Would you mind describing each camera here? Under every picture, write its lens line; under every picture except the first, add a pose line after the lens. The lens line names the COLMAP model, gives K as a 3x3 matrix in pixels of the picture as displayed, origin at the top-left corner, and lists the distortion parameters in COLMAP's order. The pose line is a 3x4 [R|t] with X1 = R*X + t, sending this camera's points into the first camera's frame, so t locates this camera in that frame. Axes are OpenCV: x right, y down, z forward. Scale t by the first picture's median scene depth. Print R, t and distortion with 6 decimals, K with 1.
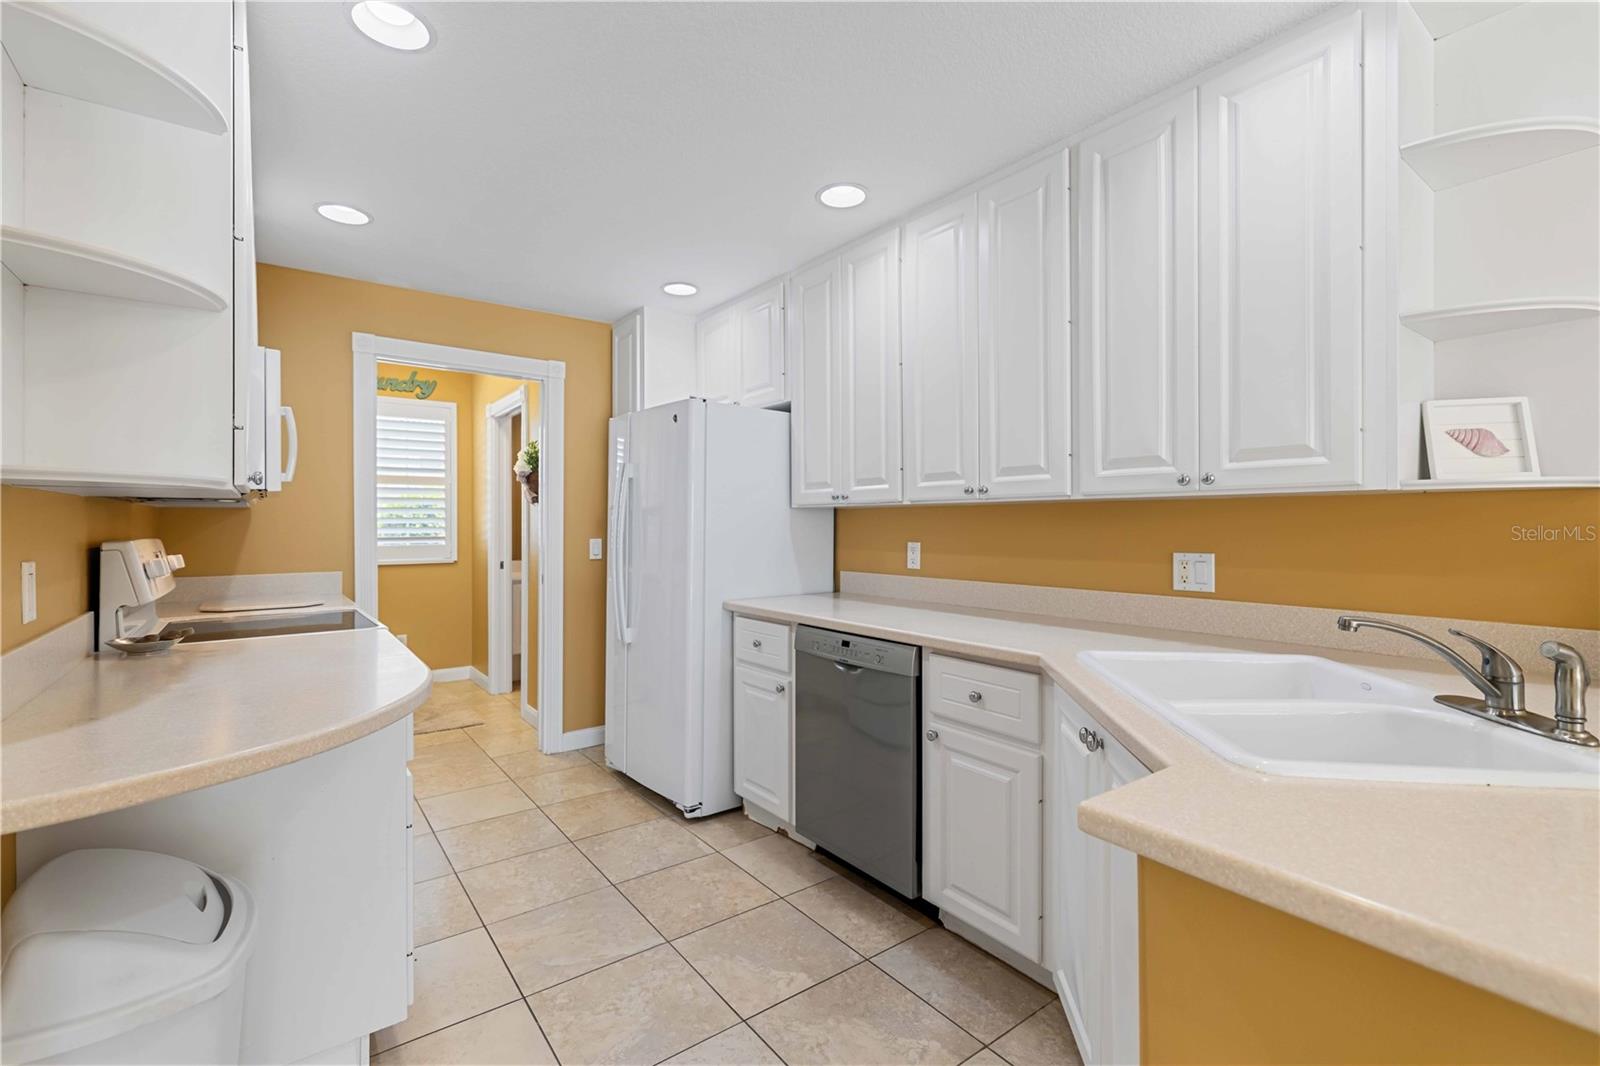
lens RADIAL K [[697.0, 0, 794.9], [0, 697.0, 522.1], [0, 0, 1]] dist [0.001606, -0.000243]
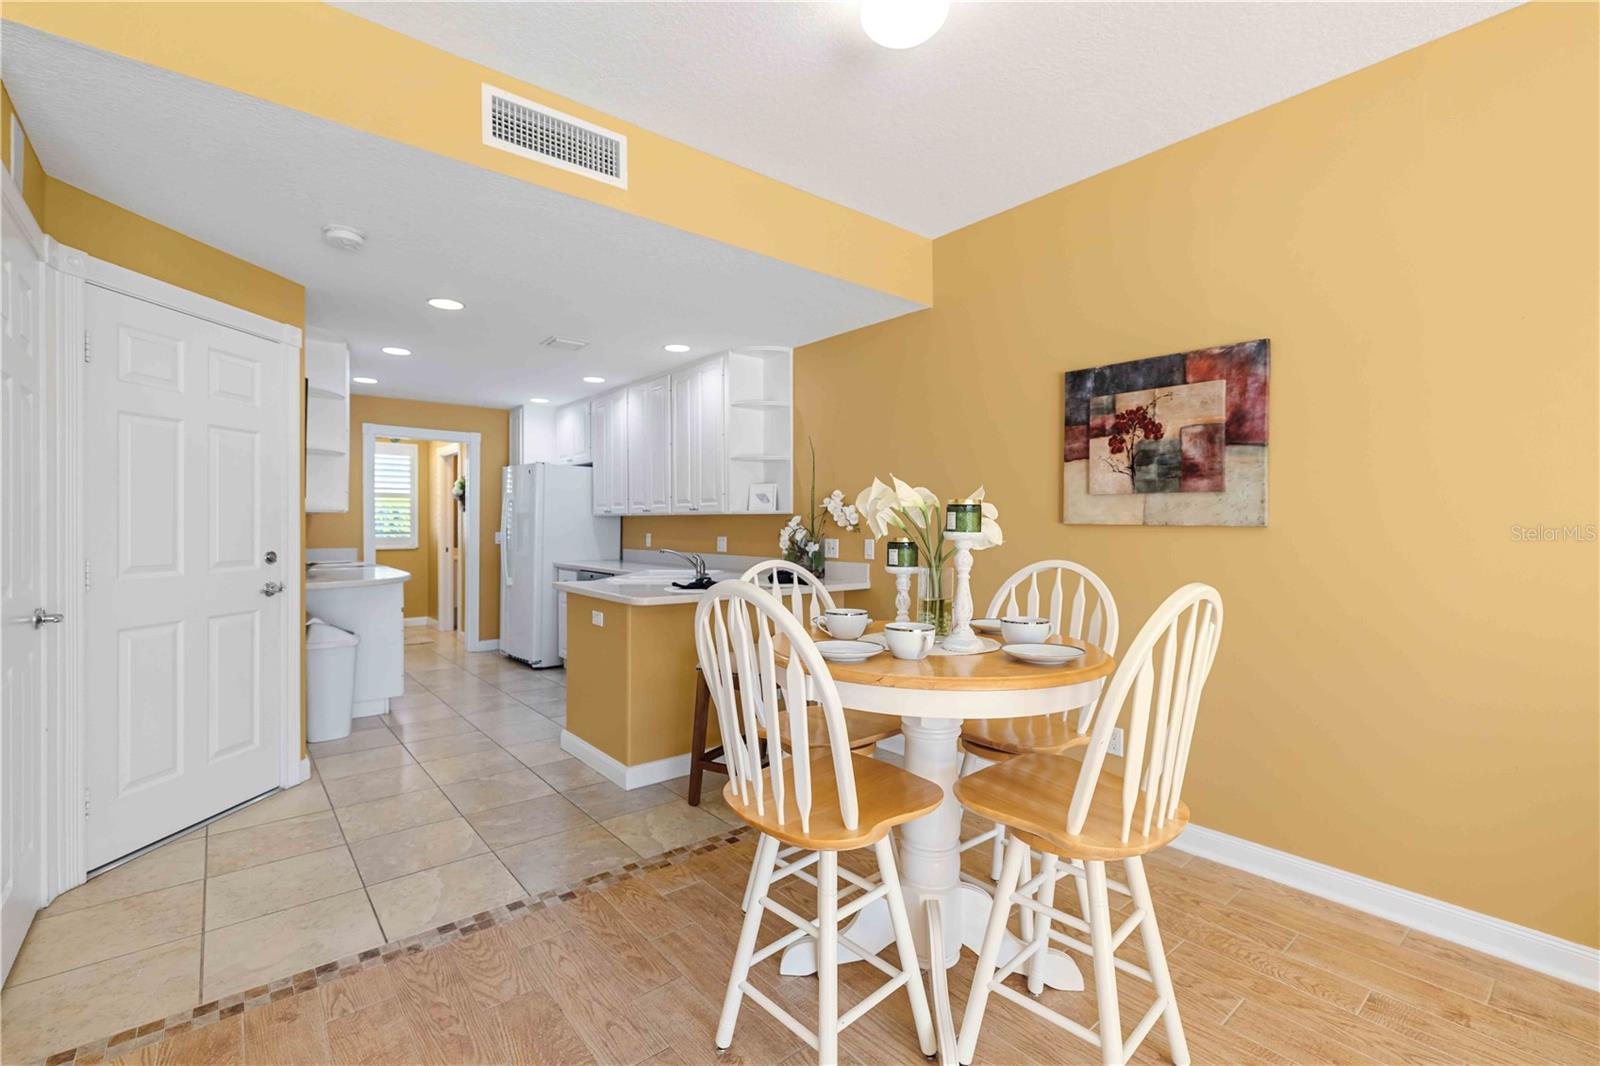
lens RADIAL K [[697.0, 0, 805.6], [0, 697.0, 530.4], [0, 0, 1]] dist [0.001606, -0.000243]
pose [[0.998445, 0.004758, 0.055548, 0.565502], [-0.005296, 0.999940, 0.009546, -0.002619], [-0.055499, -0.009826, 0.998410, -1.163859]]
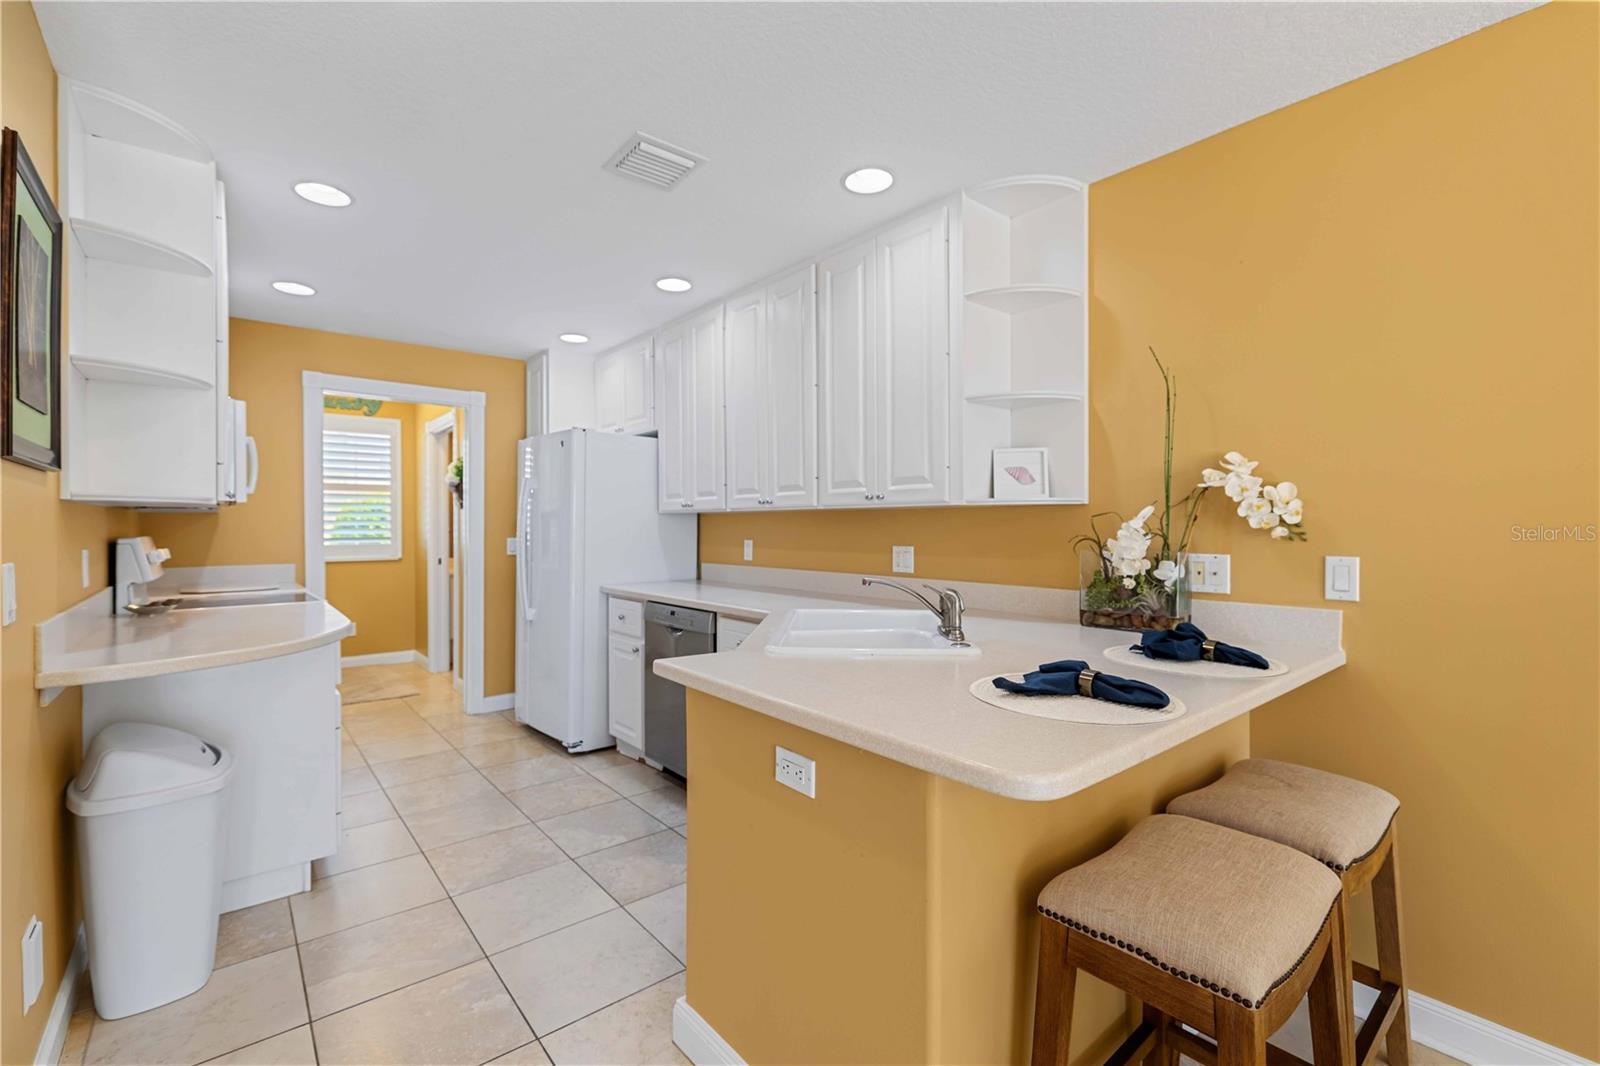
lens RADIAL K [[697.0, 0, 804.5], [0, 697.0, 529.2], [0, 0, 1]] dist [0.001606, -0.000243]
pose [[0.998769, 0.000940, 0.049591, 0.231474], [-0.001287, 0.999975, 0.006953, -0.000640], [-0.049584, -0.007008, 0.998745, -0.336925]]
